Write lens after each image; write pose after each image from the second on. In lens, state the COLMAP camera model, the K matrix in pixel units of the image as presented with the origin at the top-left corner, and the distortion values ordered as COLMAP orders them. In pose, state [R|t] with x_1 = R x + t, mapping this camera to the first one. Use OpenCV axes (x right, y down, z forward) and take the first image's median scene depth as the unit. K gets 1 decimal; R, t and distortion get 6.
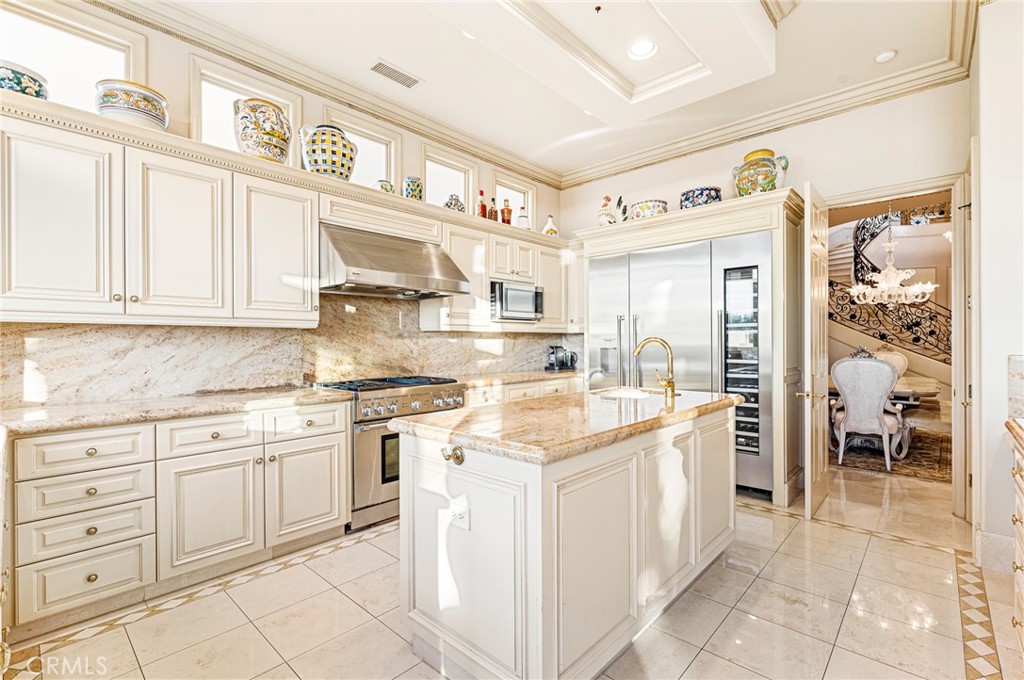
lens RADIAL K [[455.5, 0, 508.4], [0, 455.5, 340.4], [0, 0, 1]] dist [-0.001362, 0.000128]
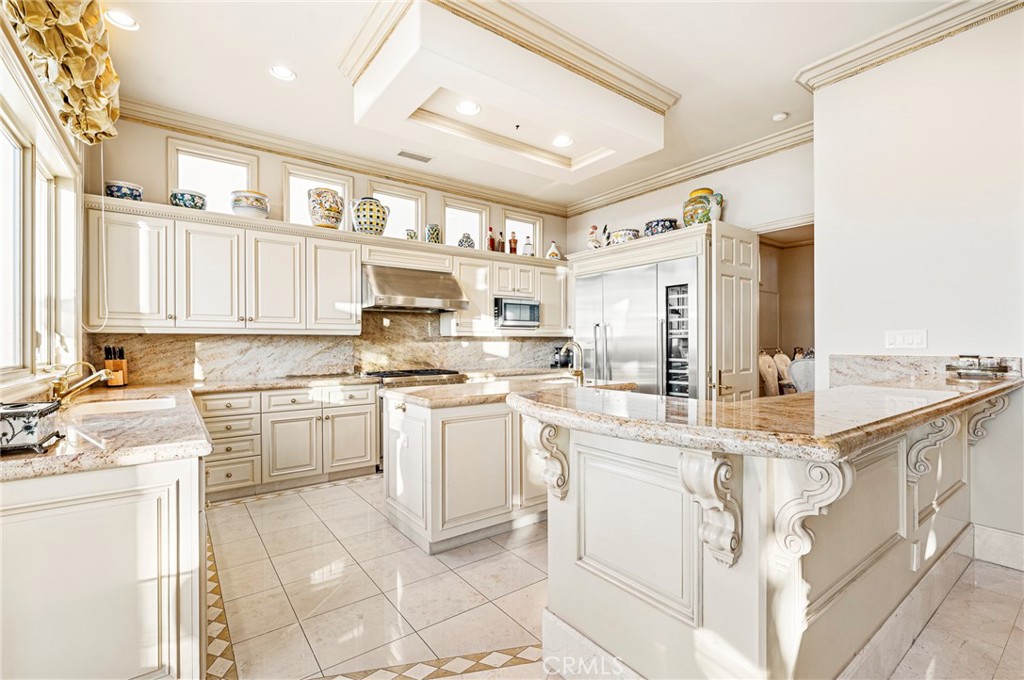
lens RADIAL K [[455.5, 0, 514.5], [0, 455.5, 342.2], [0, 0, 1]] dist [-0.001362, 0.000128]
pose [[0.983371, -0.000053, -0.181609, 0.339565], [0.000311, 0.999999, 0.001391, -0.006007], [0.181608, -0.001424, 0.983370, -0.367200]]
